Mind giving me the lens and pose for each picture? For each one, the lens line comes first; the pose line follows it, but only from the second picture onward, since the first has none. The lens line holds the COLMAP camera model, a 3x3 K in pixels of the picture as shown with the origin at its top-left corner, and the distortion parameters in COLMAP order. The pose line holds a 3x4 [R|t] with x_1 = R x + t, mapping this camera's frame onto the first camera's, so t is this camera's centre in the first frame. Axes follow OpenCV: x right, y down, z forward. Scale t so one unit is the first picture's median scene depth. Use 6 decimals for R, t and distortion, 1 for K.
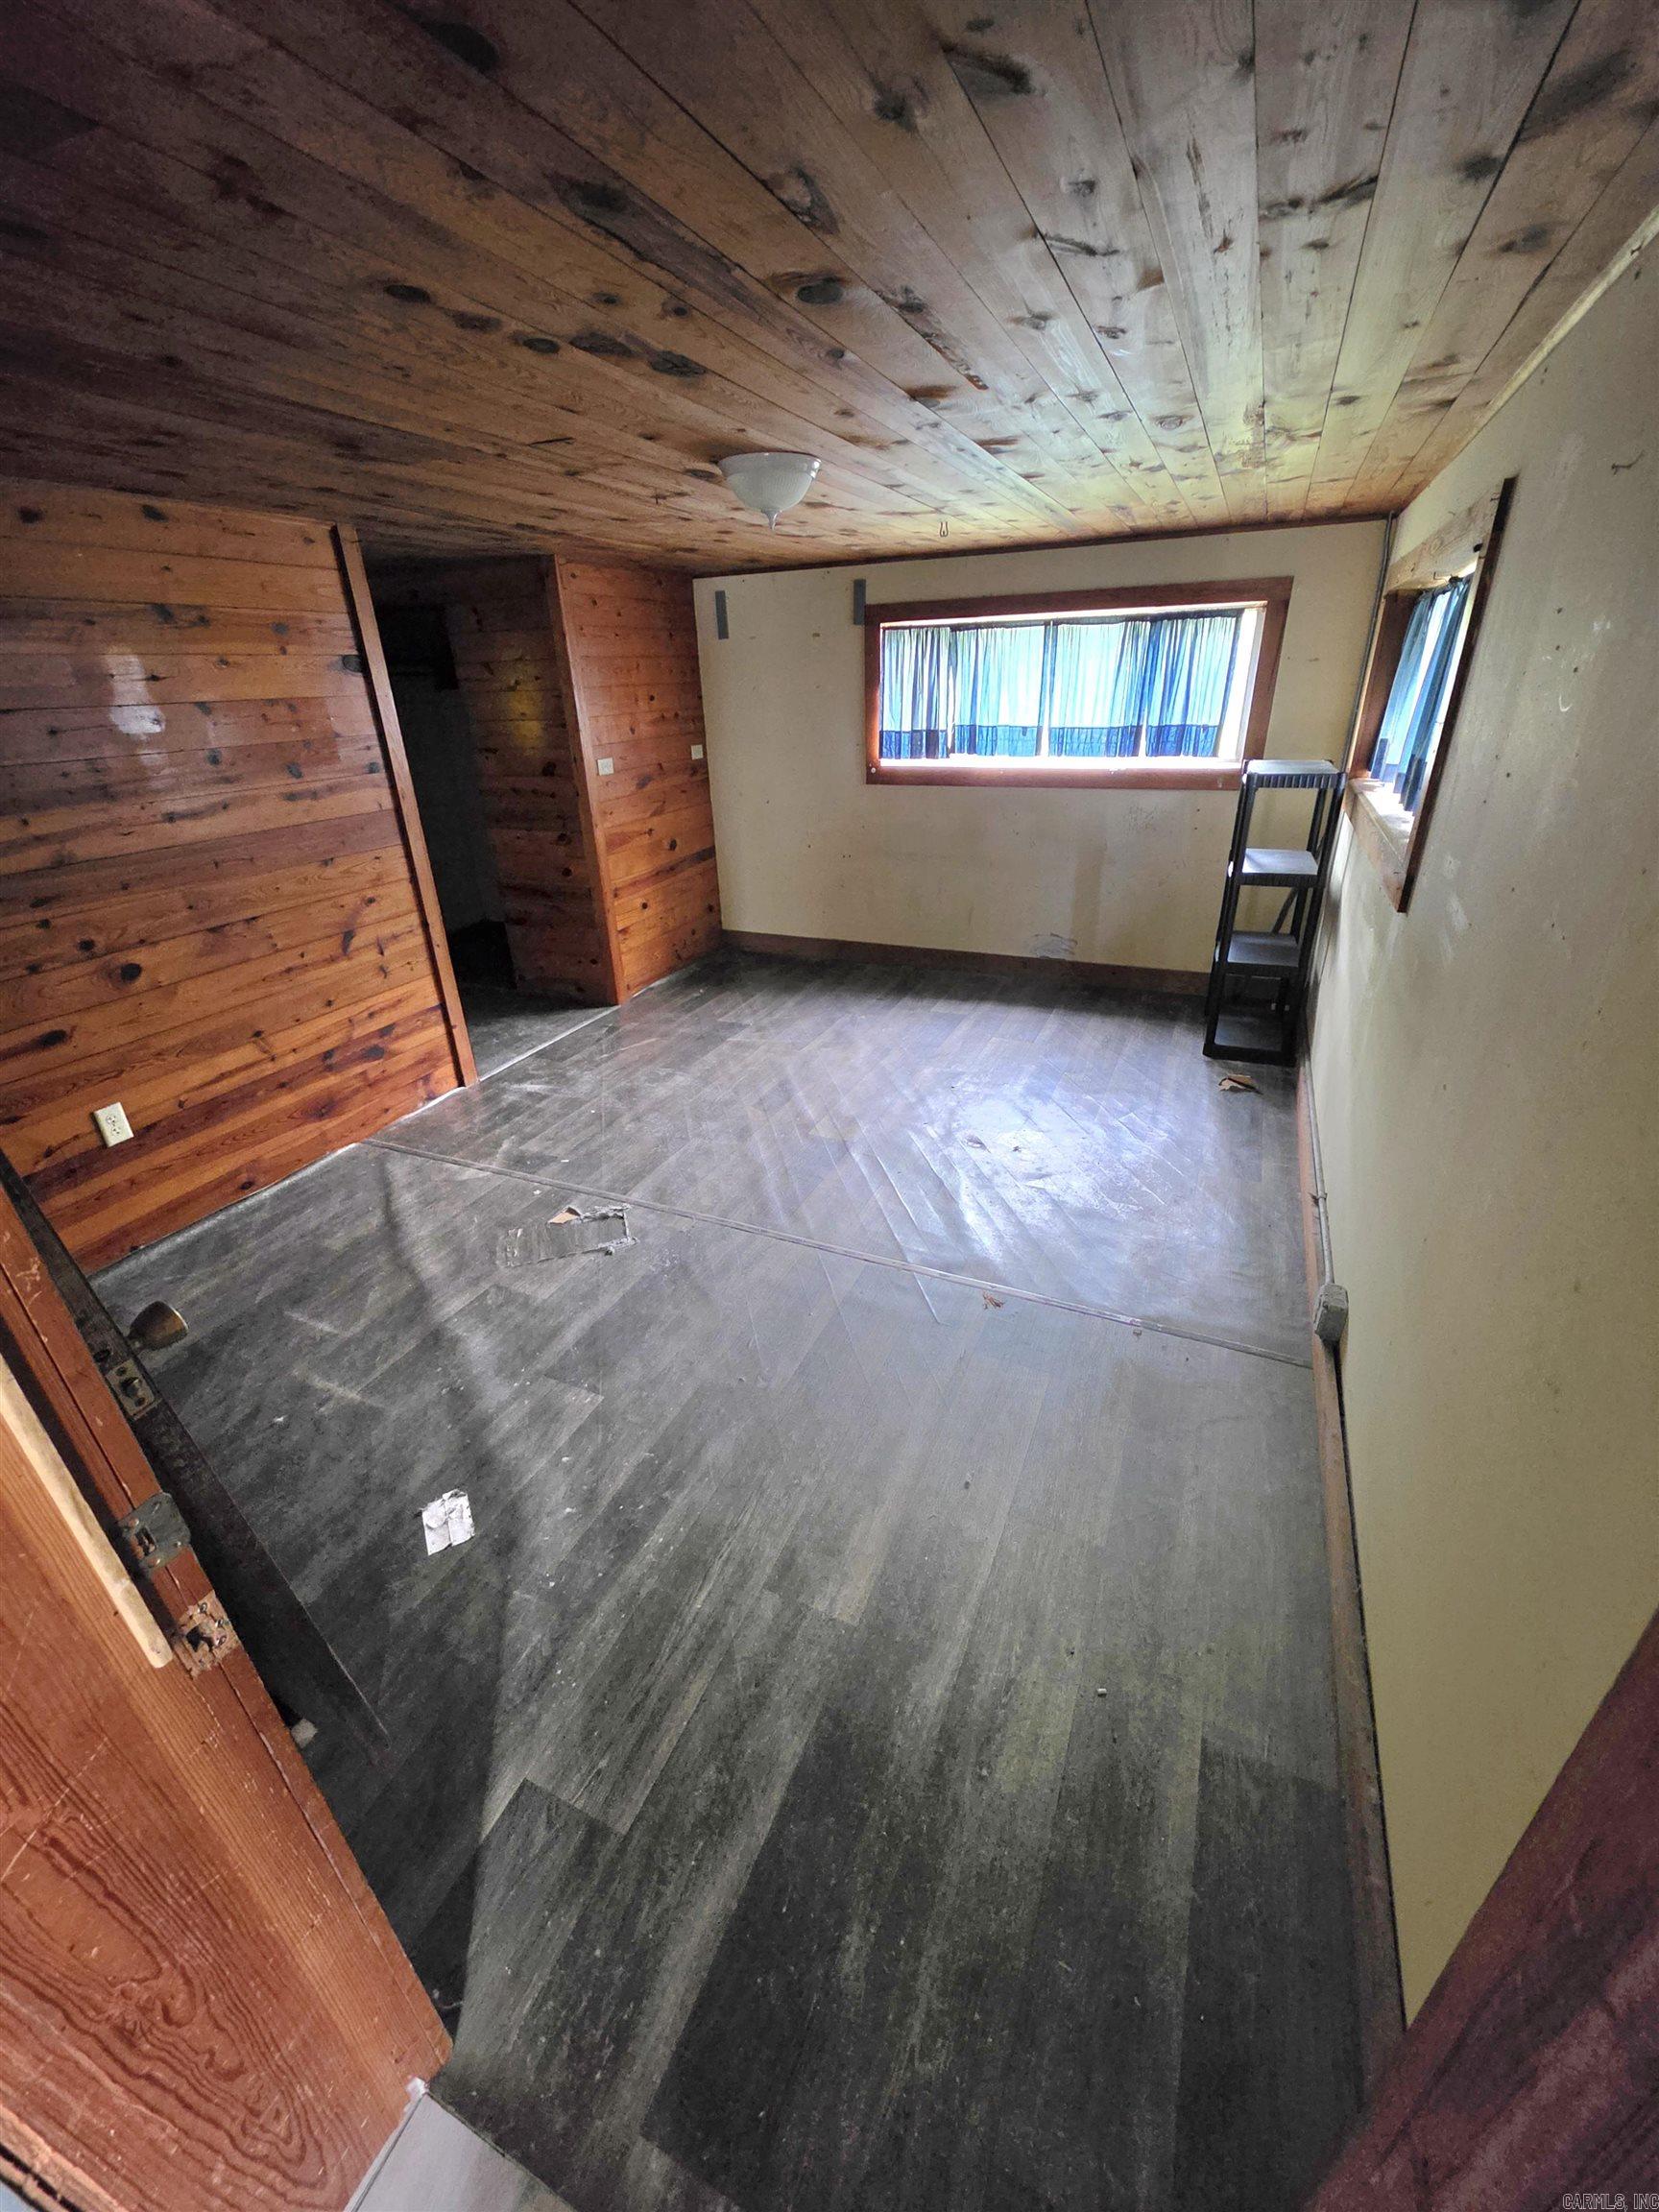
lens RADIAL K [[885.3, 0, 838.8], [0, 885.3, 1091.7], [0, 0, 1]] dist [-0.006734, 0.000943]
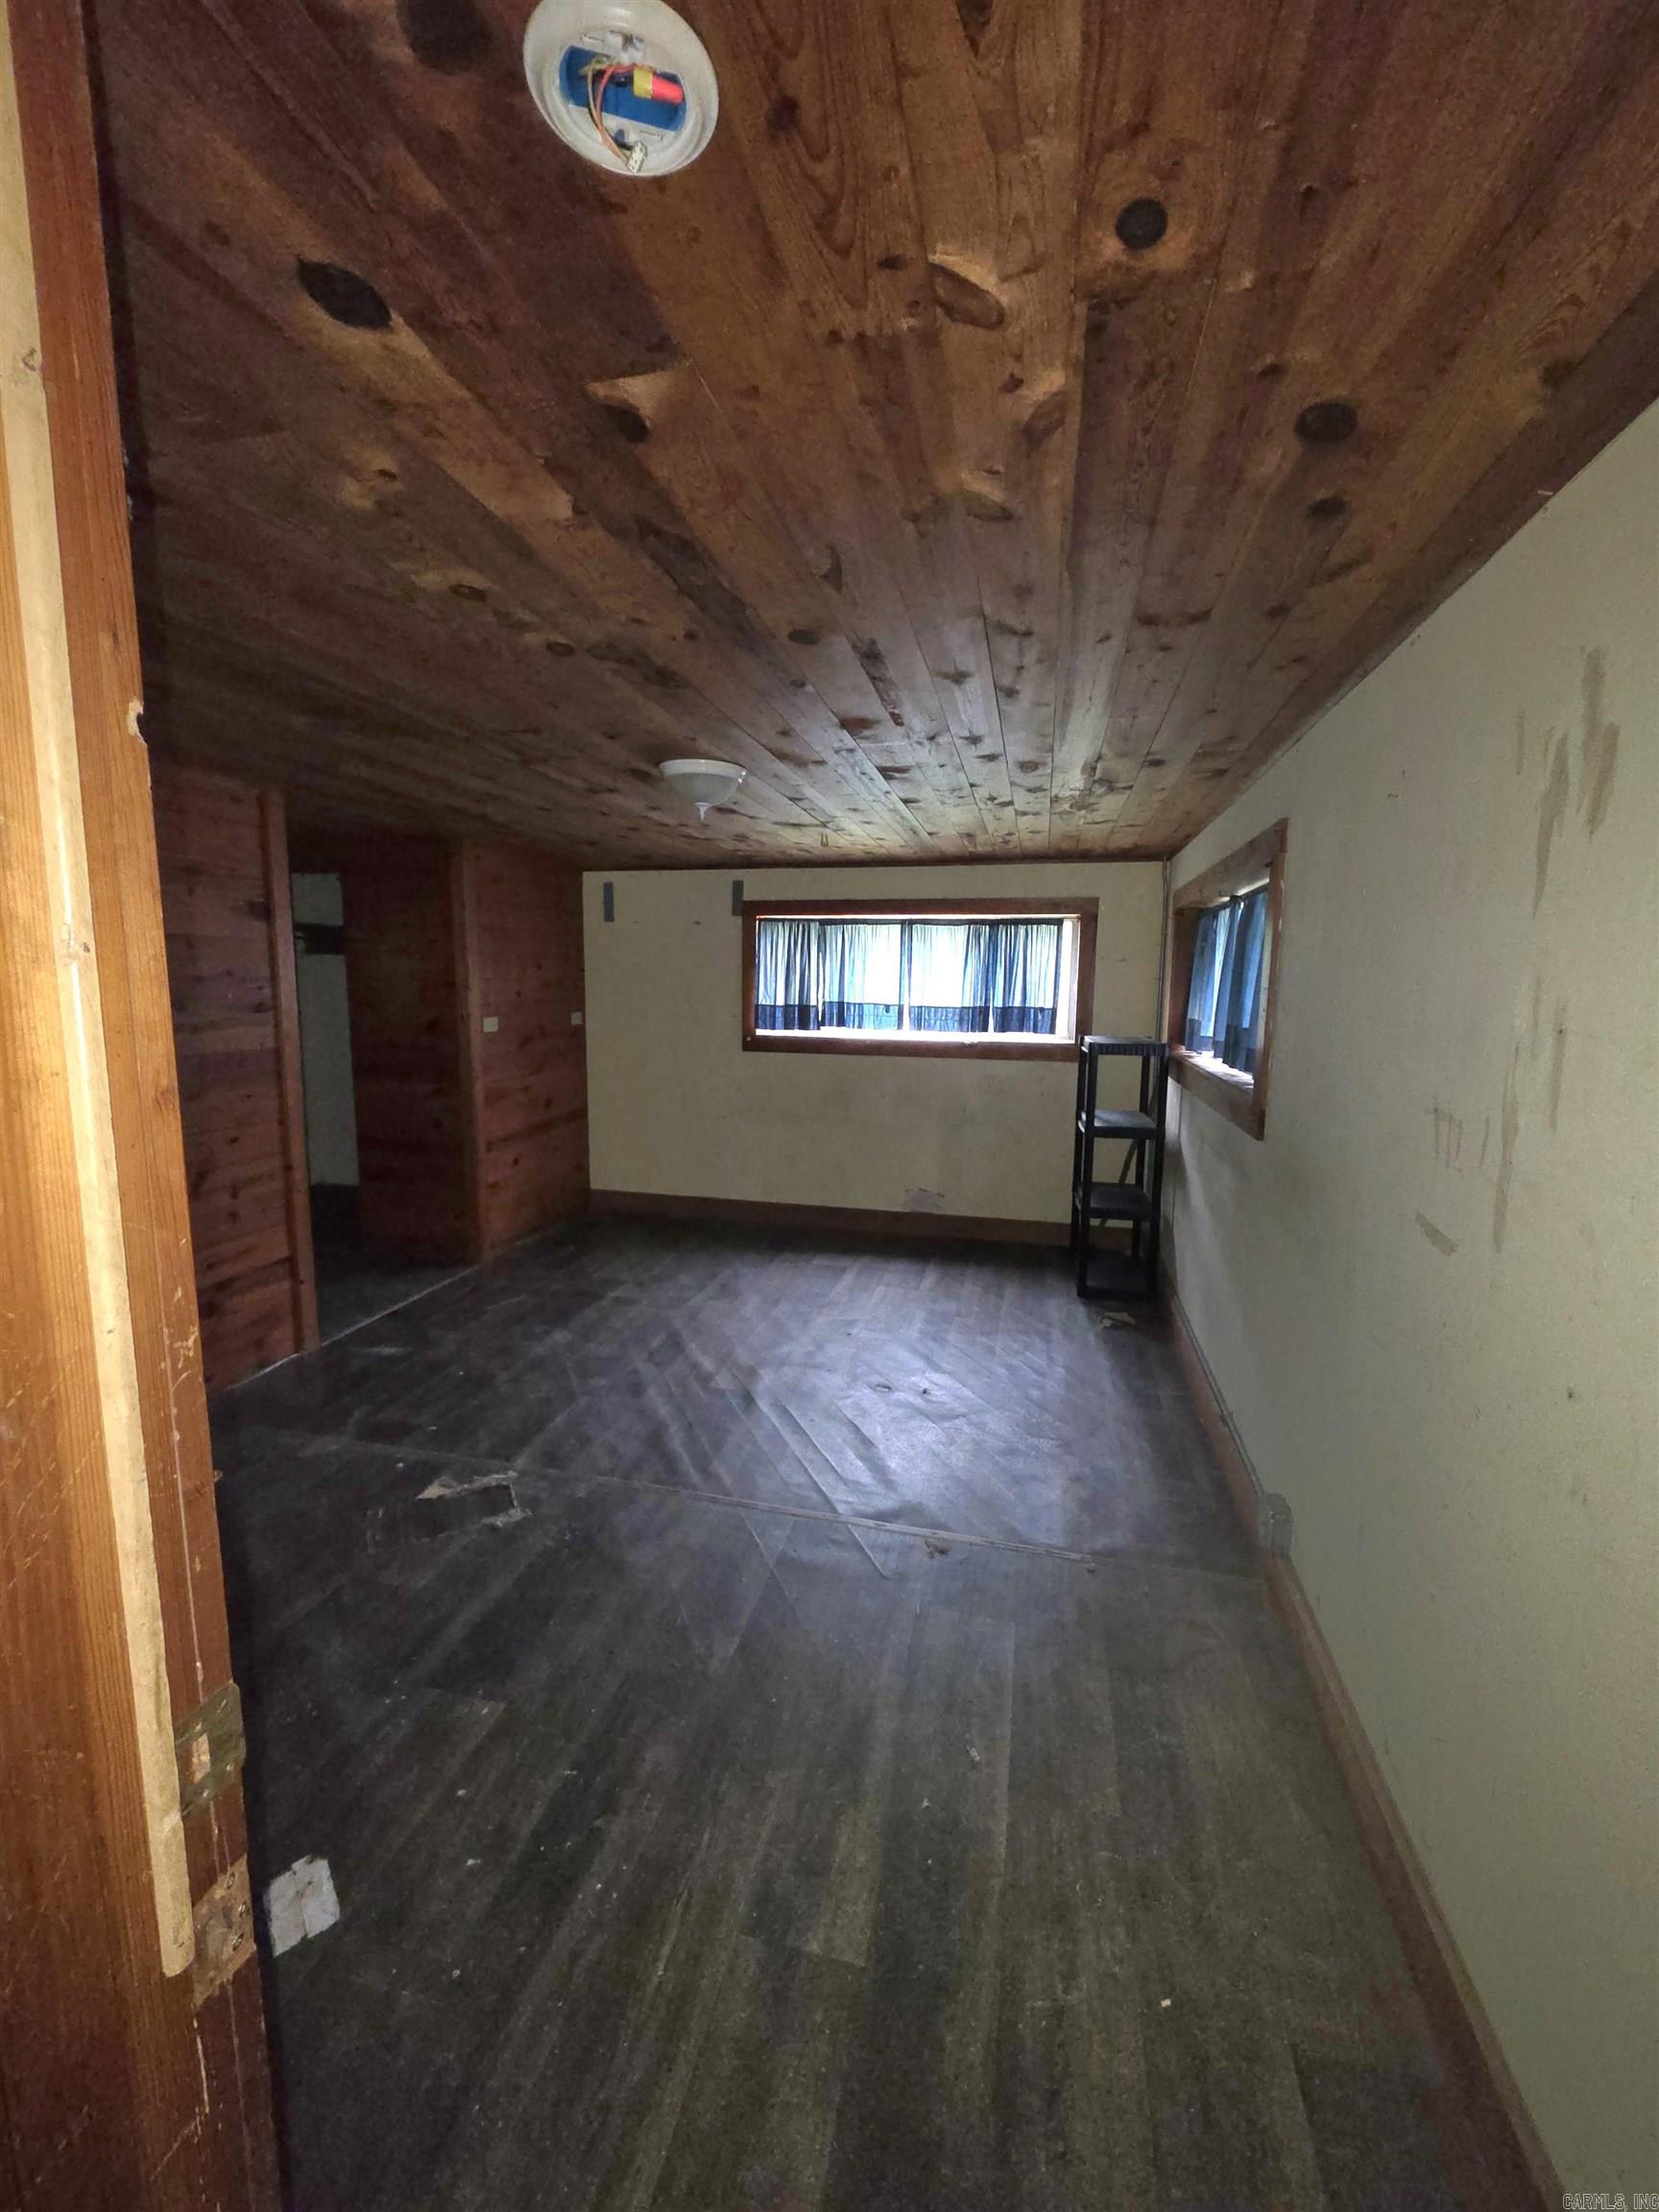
lens RADIAL K [[885.3, 0, 837.4], [0, 885.3, 1088.9], [0, 0, 1]] dist [-0.006734, 0.000943]
pose [[0.981292, 0.020205, 0.191461, -0.092639], [0.041470, 0.948951, -0.312686, 0.051518], [-0.188005, 0.314776, 0.930360, 0.003859]]
